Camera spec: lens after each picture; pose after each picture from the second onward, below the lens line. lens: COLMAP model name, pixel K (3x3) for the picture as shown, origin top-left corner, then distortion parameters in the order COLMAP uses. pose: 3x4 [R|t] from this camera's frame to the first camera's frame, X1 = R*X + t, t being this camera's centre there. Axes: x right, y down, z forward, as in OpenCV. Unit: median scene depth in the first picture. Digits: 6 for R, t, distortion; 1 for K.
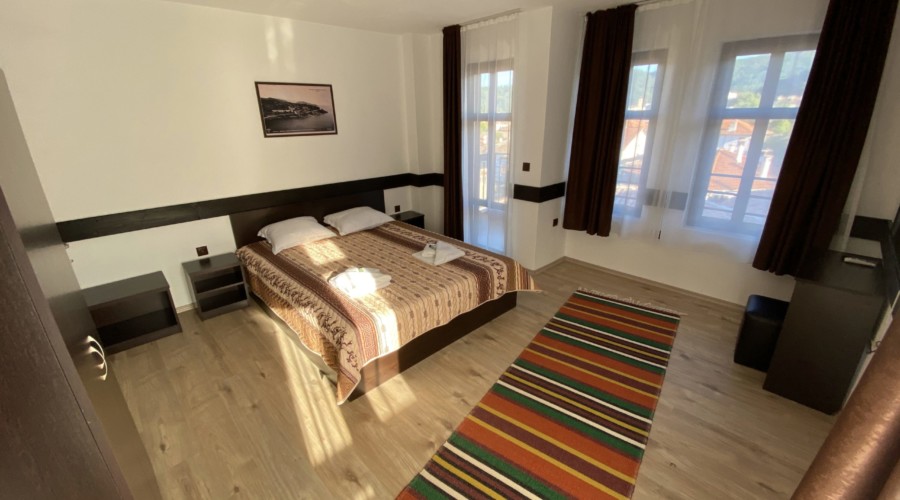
lens RADIAL K [[362.2, 0, 449.5], [0, 362.2, 258.4], [0, 0, 1]] dist [0.002093, 0.000016]
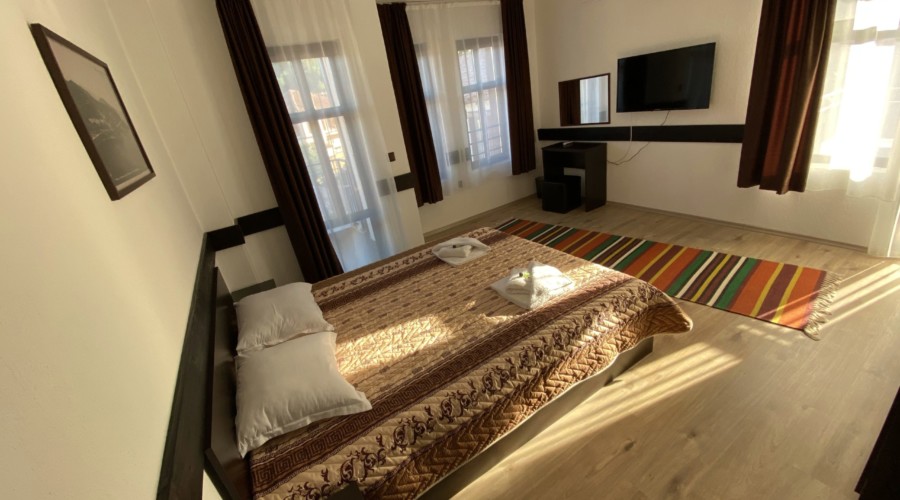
lens RADIAL K [[369.0, 0, 450.0], [0, 369.0, 250.0], [0, 0, 1]] dist [0.017051, -0.000144]
pose [[0.203949, -0.400949, 0.893110, -0.855228], [0.496947, 0.828410, 0.258421, -0.264280], [-0.843474, 0.391123, 0.368204, 0.714494]]
